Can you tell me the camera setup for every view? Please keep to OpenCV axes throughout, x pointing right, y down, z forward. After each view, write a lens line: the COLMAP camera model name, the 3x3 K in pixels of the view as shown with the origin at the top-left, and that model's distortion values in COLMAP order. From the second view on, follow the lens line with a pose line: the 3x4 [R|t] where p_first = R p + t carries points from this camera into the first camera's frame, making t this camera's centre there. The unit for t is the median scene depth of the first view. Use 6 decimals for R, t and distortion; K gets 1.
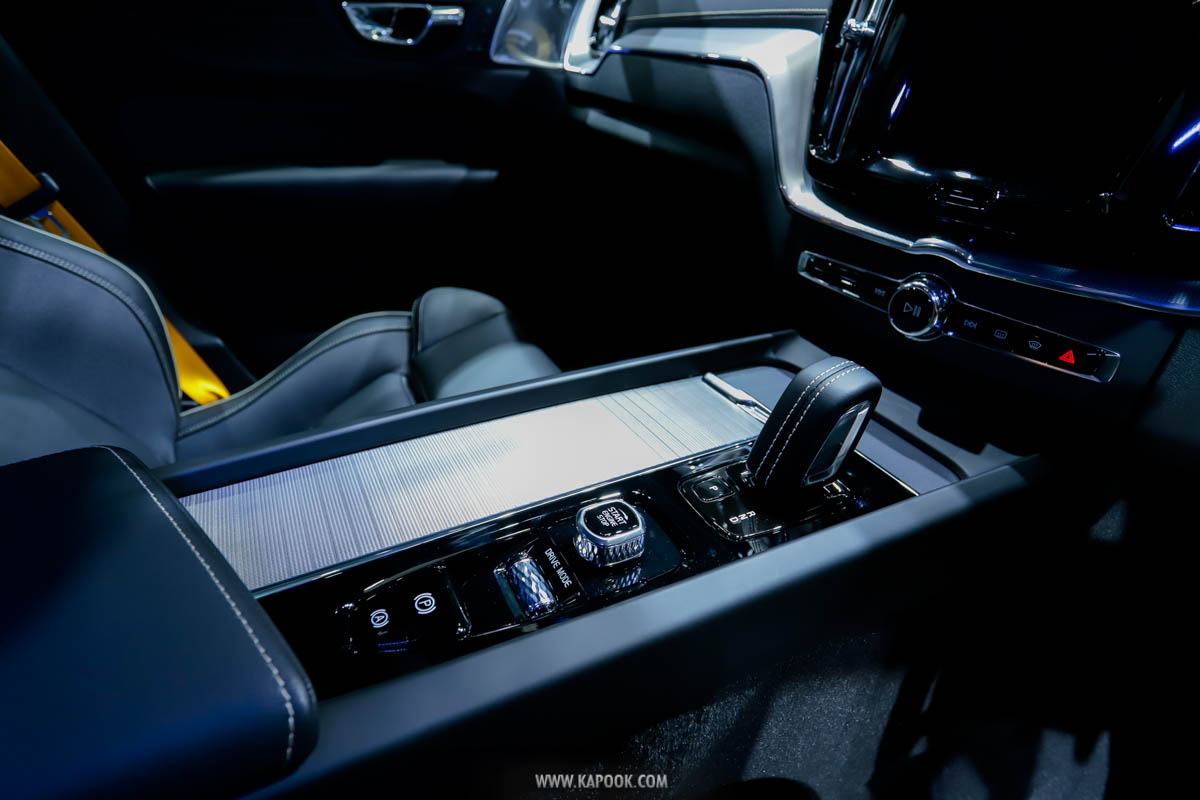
lens RADIAL K [[602.0, 0, 599.9], [0, 602.0, 416.1], [0, 0, 1]] dist [-0.090411, 0.036130]
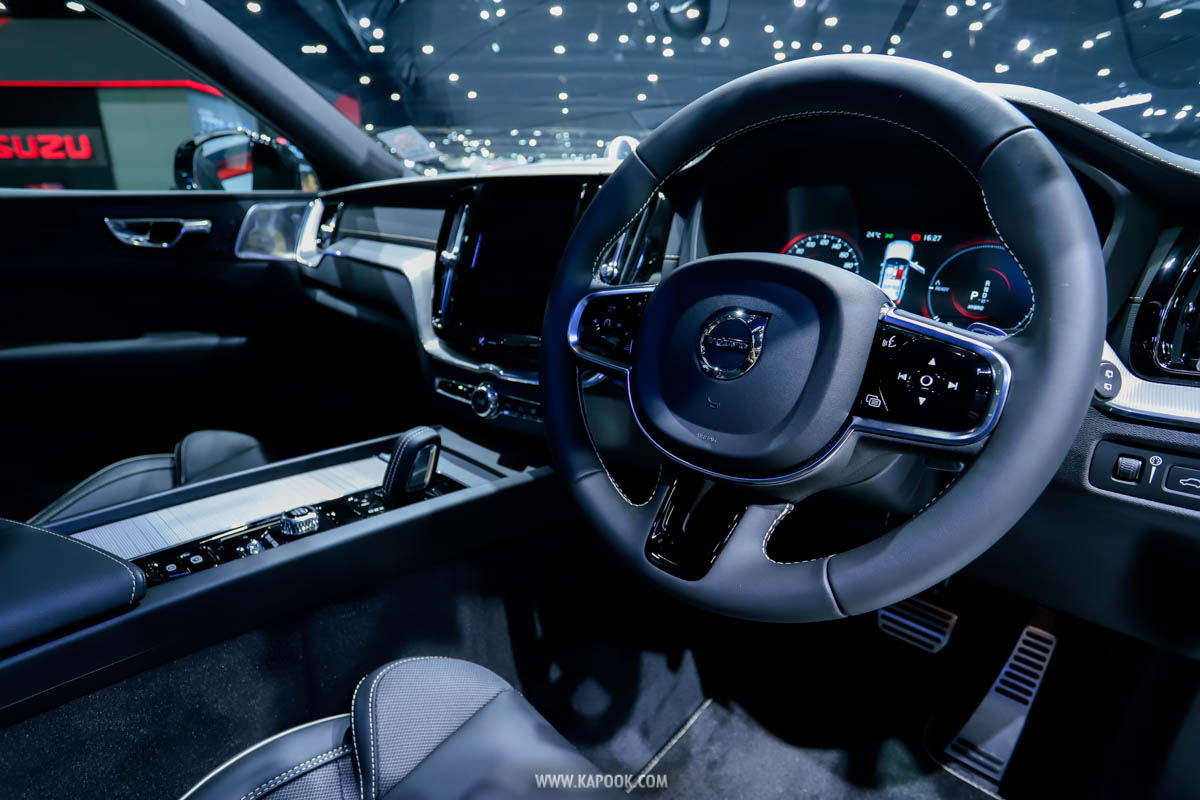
lens RADIAL K [[602.0, 0, 599.9], [0, 602.0, 416.1], [0, 0, 1]] dist [-0.090411, 0.036130]
pose [[0.935353, -0.095060, 0.340703, 0.105162], [0.168643, 0.966535, -0.193313, 0.134175], [-0.310925, 0.238273, 0.920082, -0.391635]]
